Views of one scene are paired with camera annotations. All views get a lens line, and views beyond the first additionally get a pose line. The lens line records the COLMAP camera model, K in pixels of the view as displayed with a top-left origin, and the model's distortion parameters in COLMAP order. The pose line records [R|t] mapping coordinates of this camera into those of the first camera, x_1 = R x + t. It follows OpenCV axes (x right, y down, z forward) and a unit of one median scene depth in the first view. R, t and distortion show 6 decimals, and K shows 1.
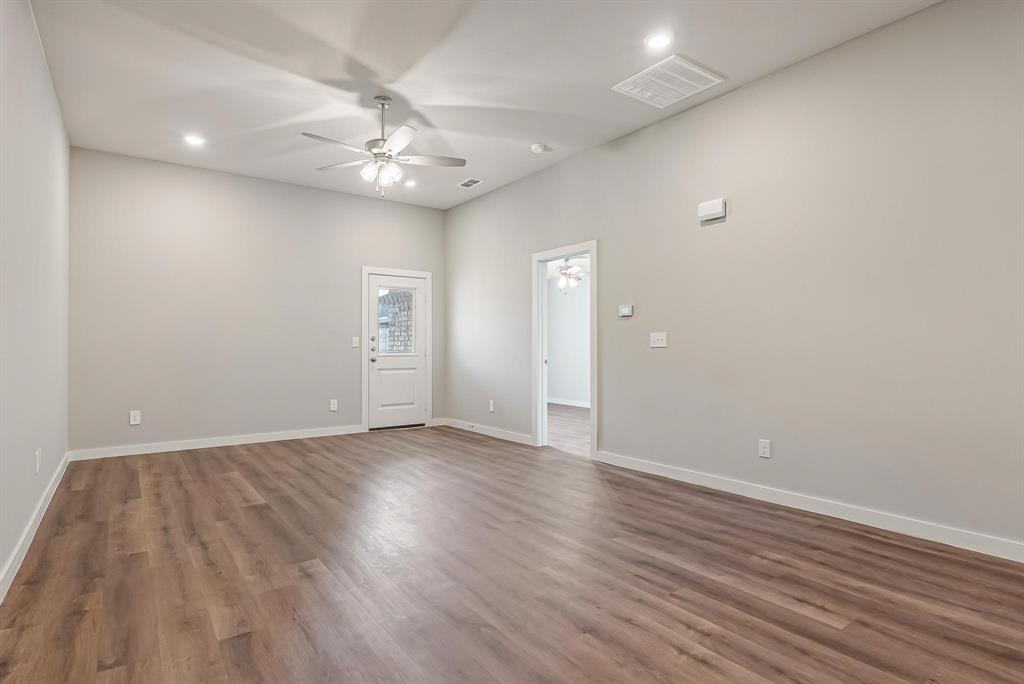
lens RADIAL K [[539.6, 0, 521.9], [0, 539.6, 337.6], [0, 0, 1]] dist [-0.012429, 0.003780]
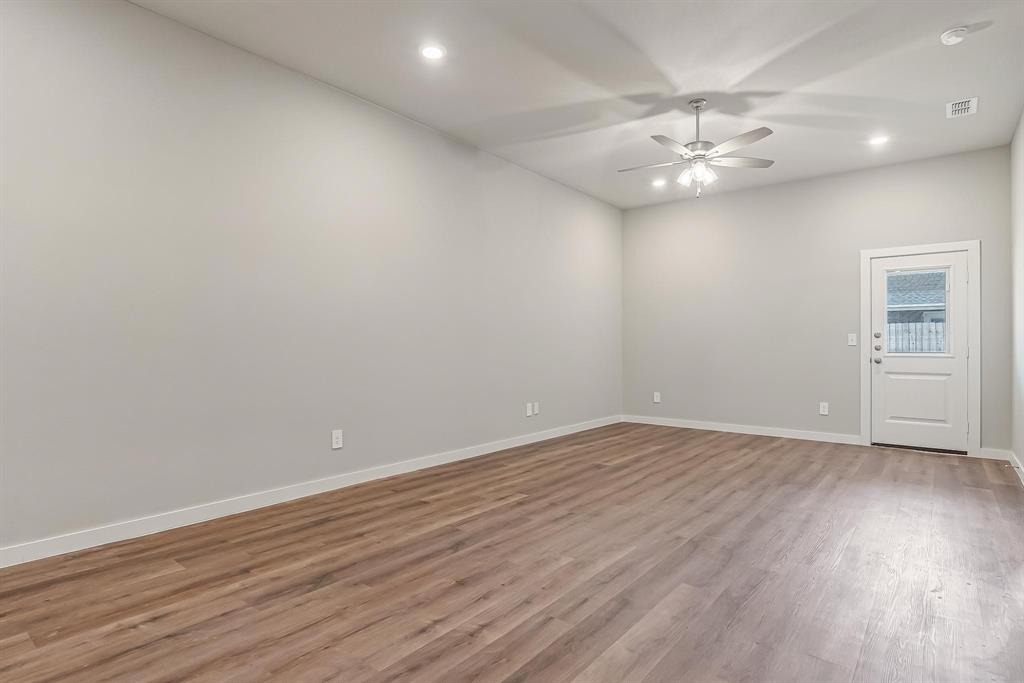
lens RADIAL K [[539.6, 0, 506.1], [0, 539.6, 337.4], [0, 0, 1]] dist [-0.012429, 0.003780]
pose [[0.238642, -0.013633, -0.971012, 0.540086], [0.015685, 0.999825, -0.010183, 0.006471], [0.970981, -0.012800, 0.238814, 0.337431]]
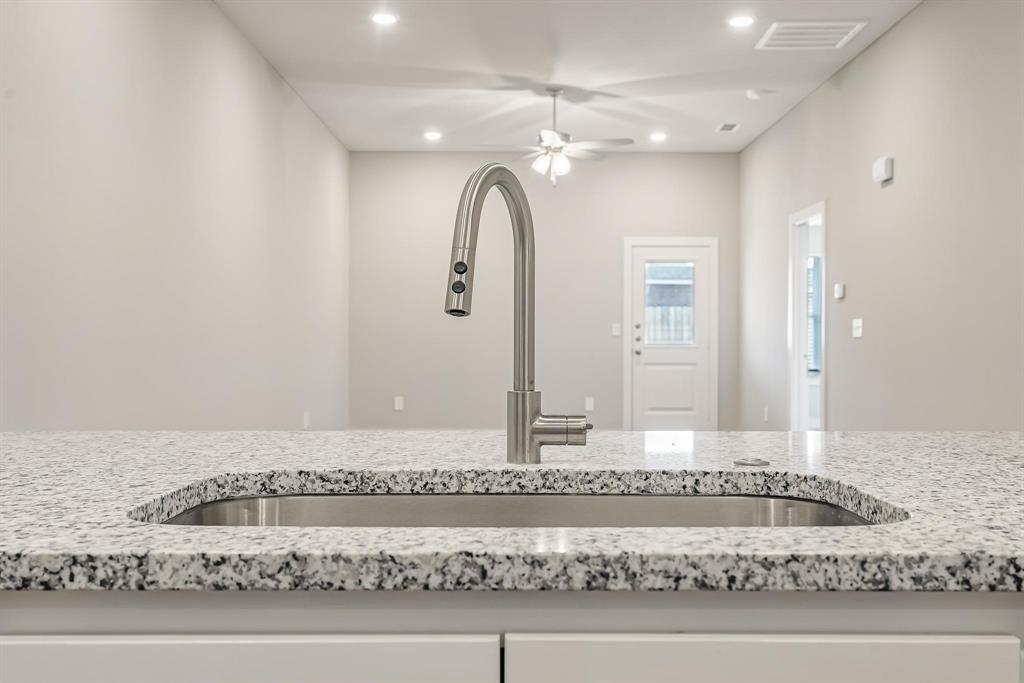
lens RADIAL K [[1050.4, 0, 507.8], [0, 1050.4, 313.4], [0, 0, 1]] dist [0.004433, 0.000000]
pose [[0.795160, -0.010767, -0.606304, 0.727363], [0.007403, 0.999940, -0.008048, -0.007832], [0.606354, 0.001911, 0.795192, -0.520190]]
